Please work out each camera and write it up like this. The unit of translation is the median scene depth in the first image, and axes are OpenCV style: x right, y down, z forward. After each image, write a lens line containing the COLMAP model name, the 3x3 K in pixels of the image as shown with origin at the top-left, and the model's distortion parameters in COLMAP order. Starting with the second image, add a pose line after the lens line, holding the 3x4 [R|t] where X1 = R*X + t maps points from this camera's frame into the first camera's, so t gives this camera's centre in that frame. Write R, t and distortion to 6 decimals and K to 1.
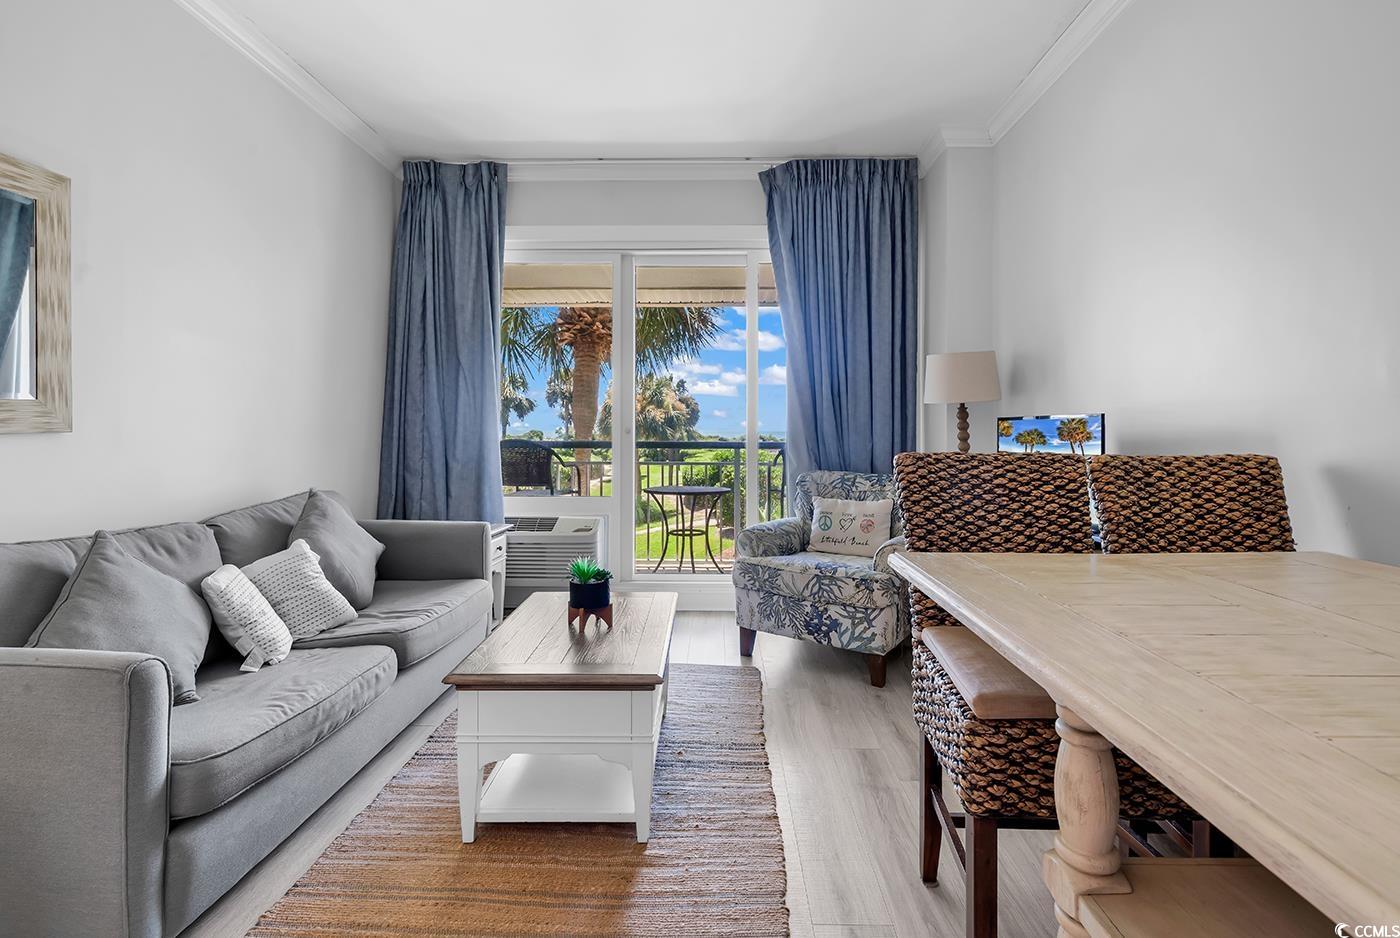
lens RADIAL K [[646.7, 0, 712.4], [0, 646.7, 420.6], [0, 0, 1]] dist [-0.000230, -0.000253]
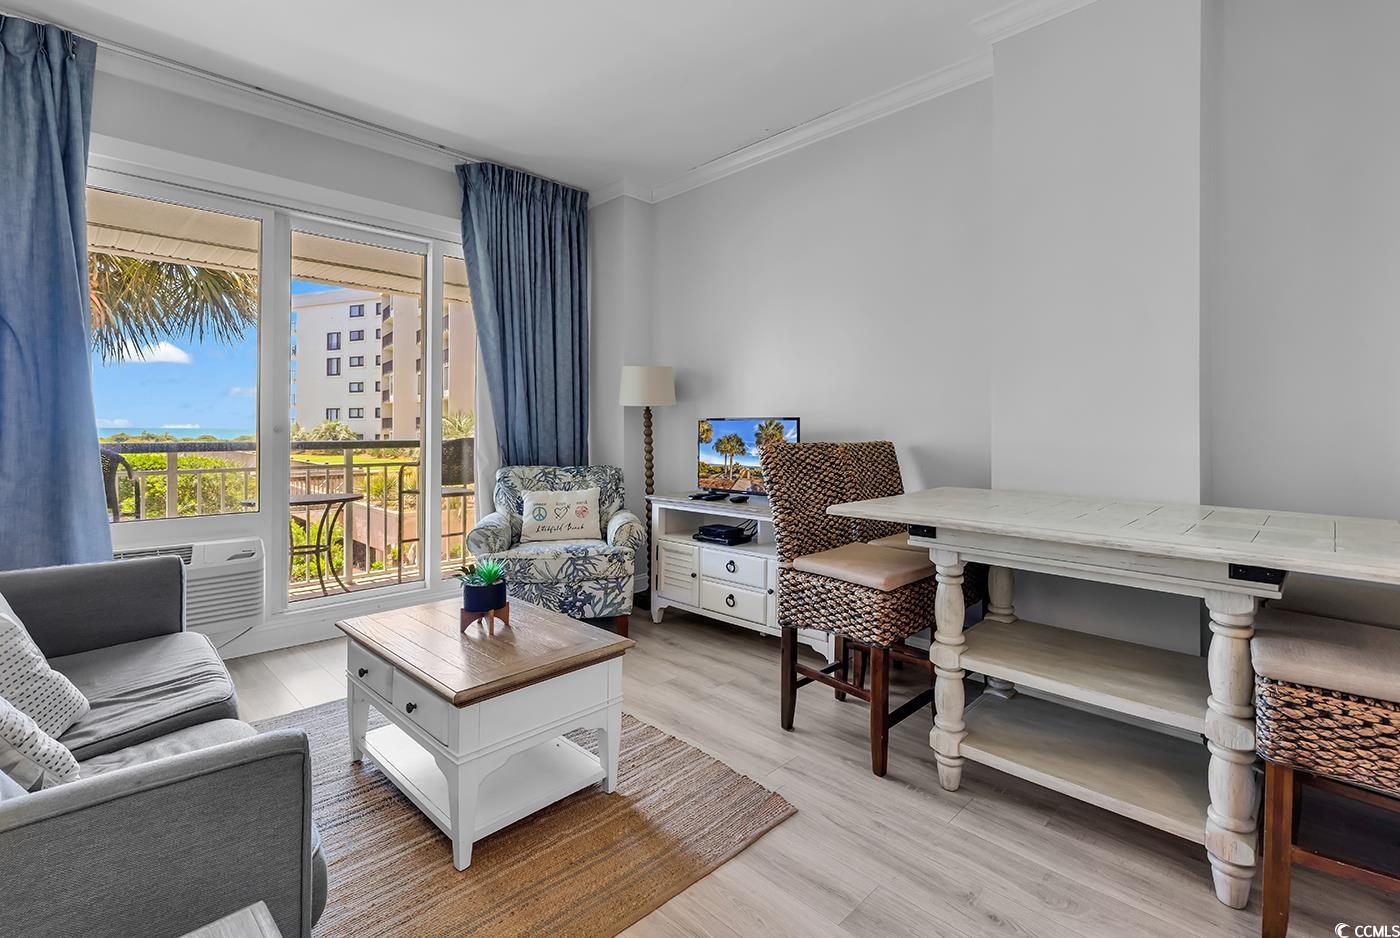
lens RADIAL K [[646.7, 0, 712.4], [0, 646.7, 420.6], [0, 0, 1]] dist [-0.000230, -0.000253]
pose [[0.681455, 0.006529, 0.731831, -0.496911], [-0.009394, 0.999956, -0.000173, -0.000444], [-0.731800, -0.006757, 0.681486, 0.061544]]
